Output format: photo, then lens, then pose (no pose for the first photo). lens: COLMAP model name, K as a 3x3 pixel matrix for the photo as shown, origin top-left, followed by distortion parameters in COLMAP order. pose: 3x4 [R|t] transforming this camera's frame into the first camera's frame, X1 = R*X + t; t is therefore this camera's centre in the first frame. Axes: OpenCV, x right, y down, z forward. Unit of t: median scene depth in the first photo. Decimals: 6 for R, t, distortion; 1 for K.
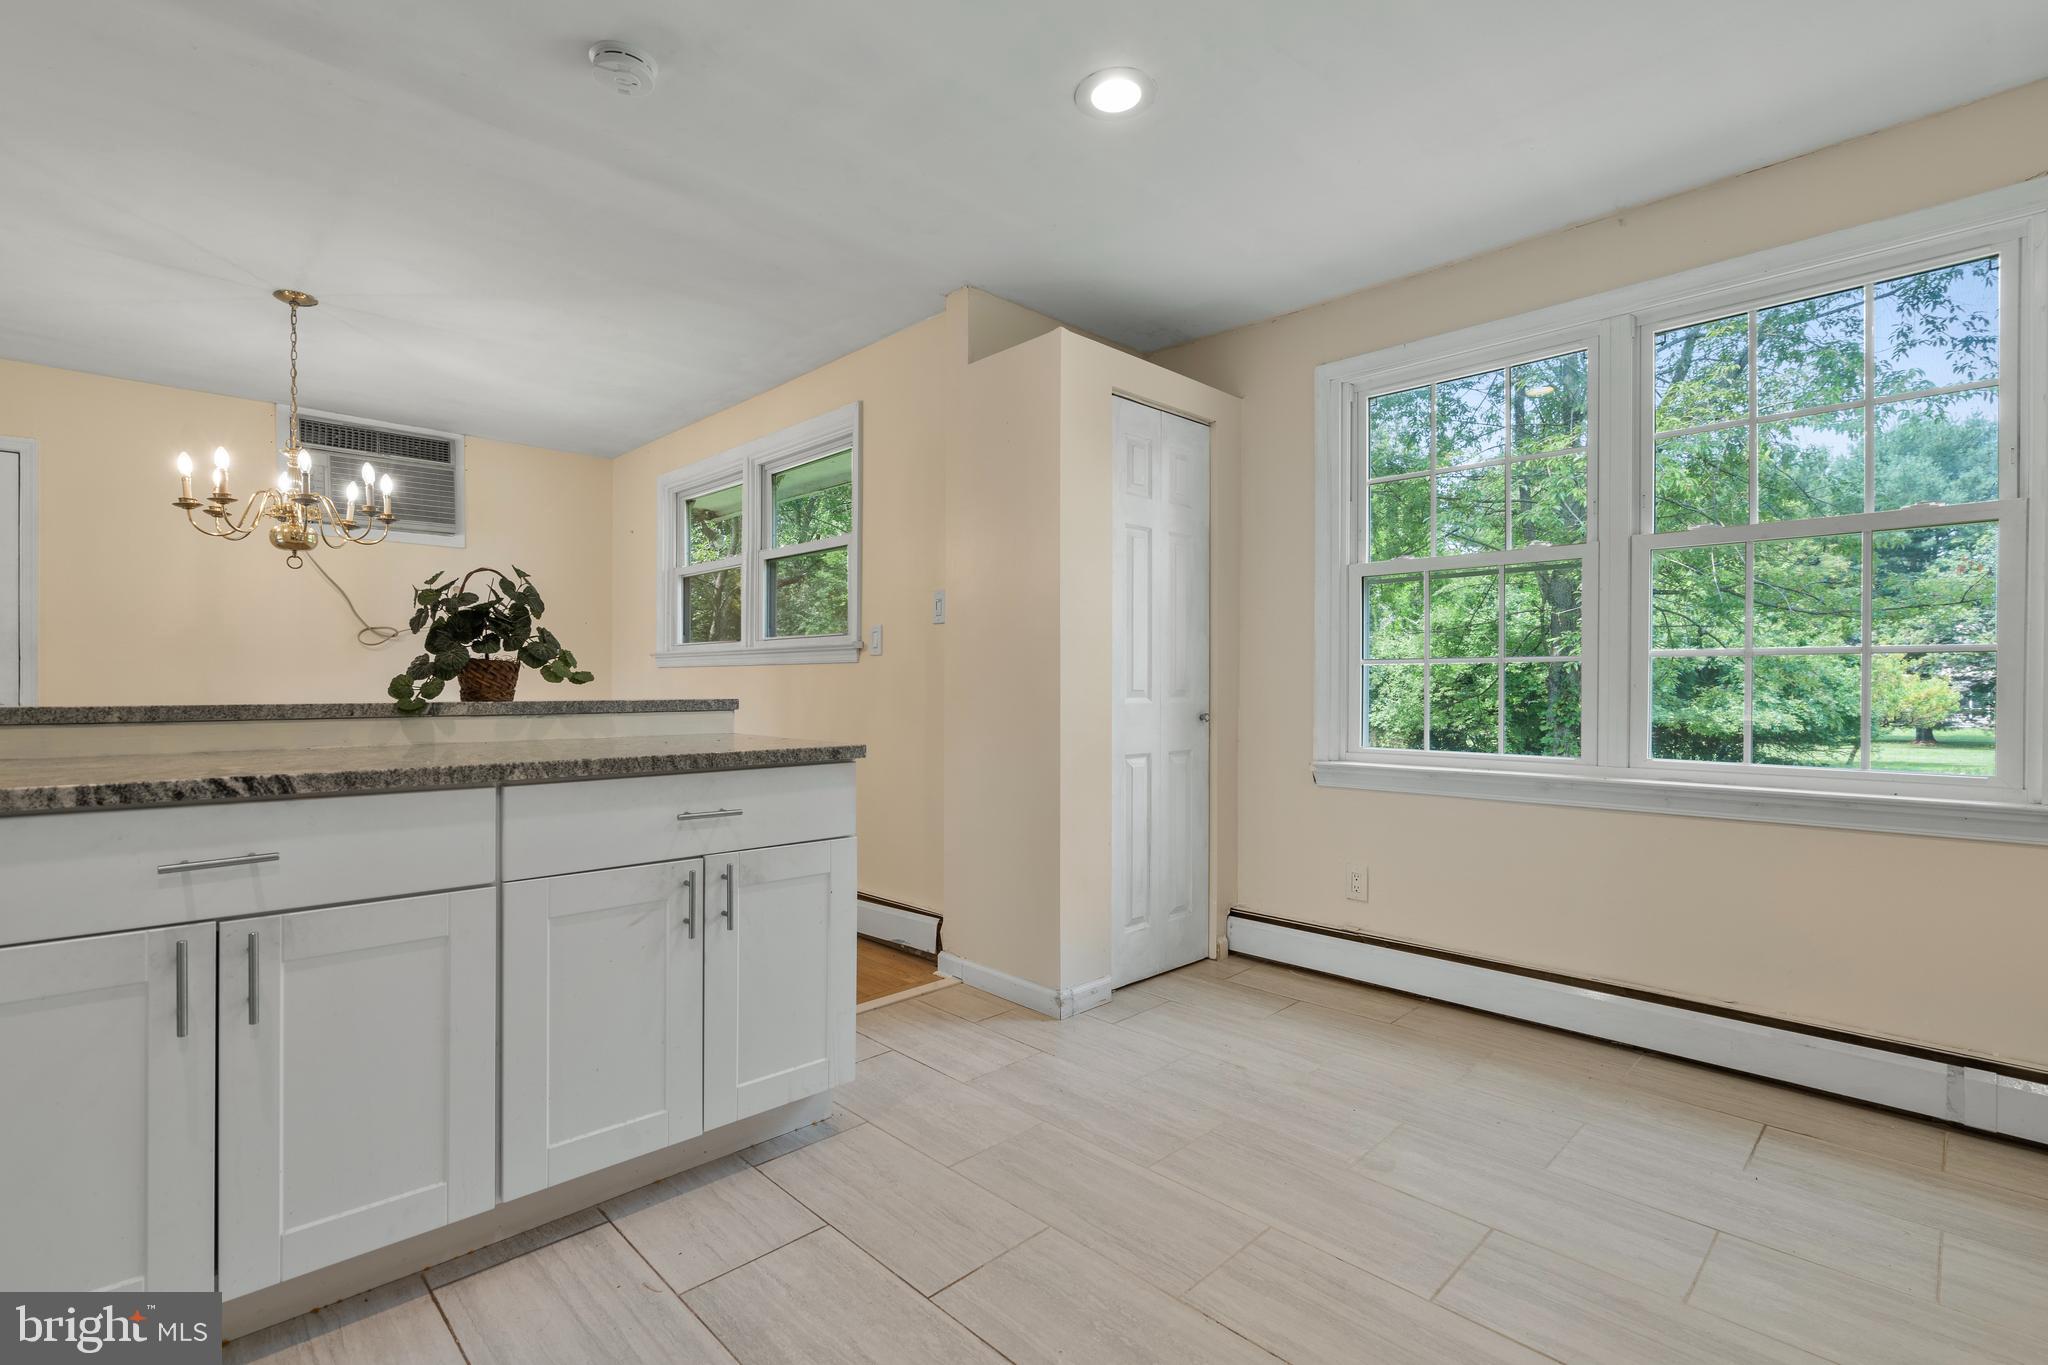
lens RADIAL K [[938.0, 0, 1007.9], [0, 938.0, 687.9], [0, 0, 1]] dist [-0.006363, 0.003512]
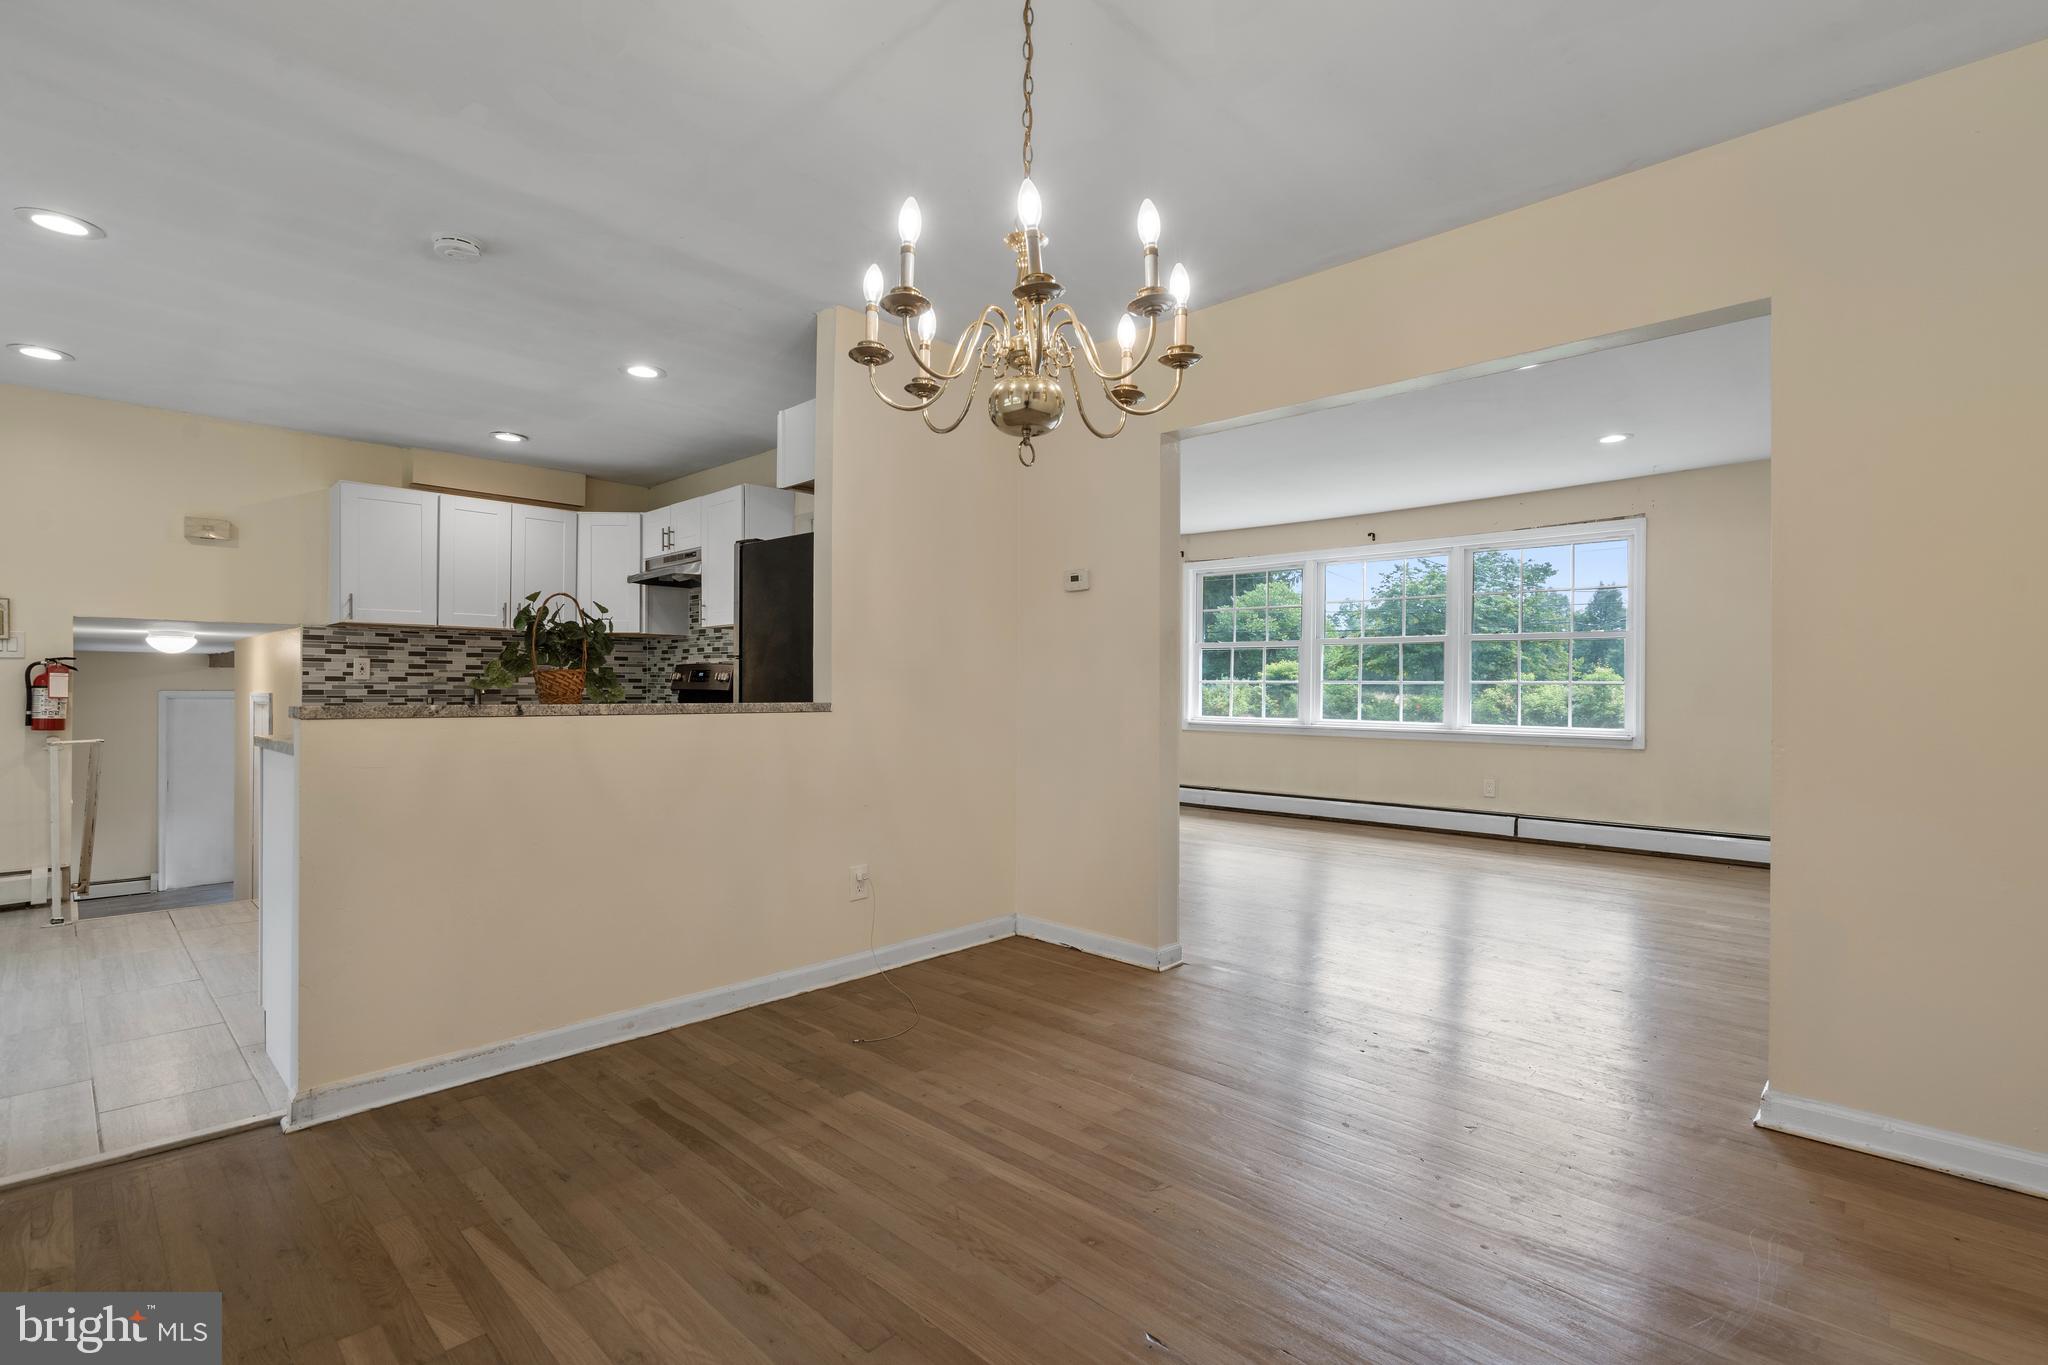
lens RADIAL K [[938.0, 0, 1022.8], [0, 938.0, 689.3], [0, 0, 1]] dist [-0.006363, 0.003512]
pose [[-0.998353, -0.005784, -0.057084, -0.825074], [-0.006327, 0.999936, 0.009326, -0.018879], [0.057026, 0.009672, -0.998326, 1.701998]]
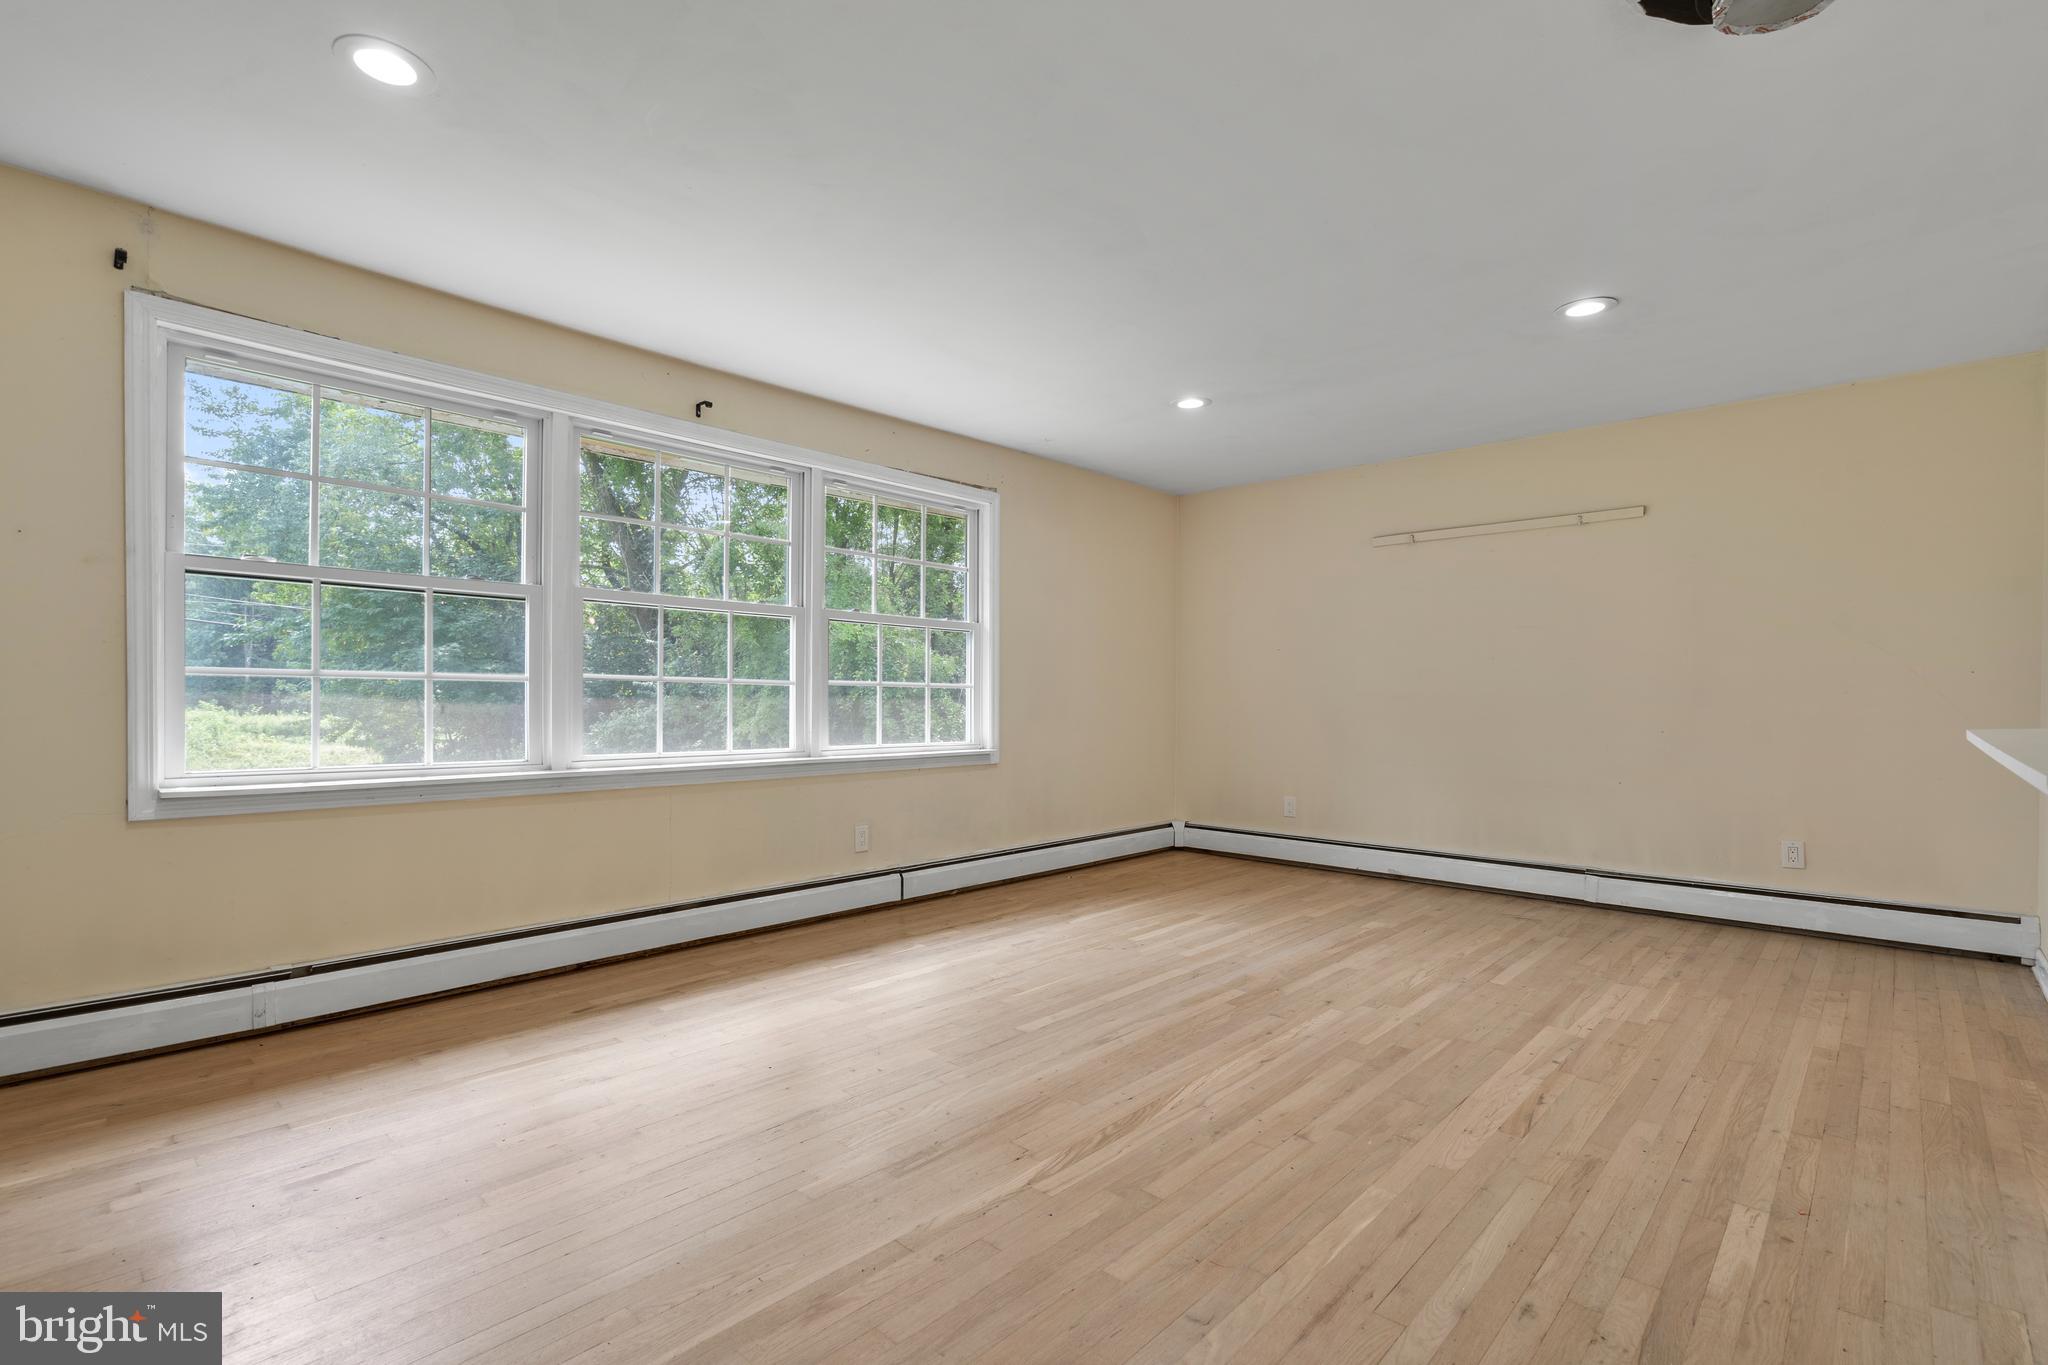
lens RADIAL K [[938.0, 0, 1001.2], [0, 938.0, 712.0], [0, 0, 1]] dist [-0.006363, 0.003512]
pose [[0.038400, 0.014318, -0.999160, -0.536767], [-0.011525, 0.999837, 0.013884, 0.001987], [0.999196, 0.010982, 0.038558, -0.304524]]
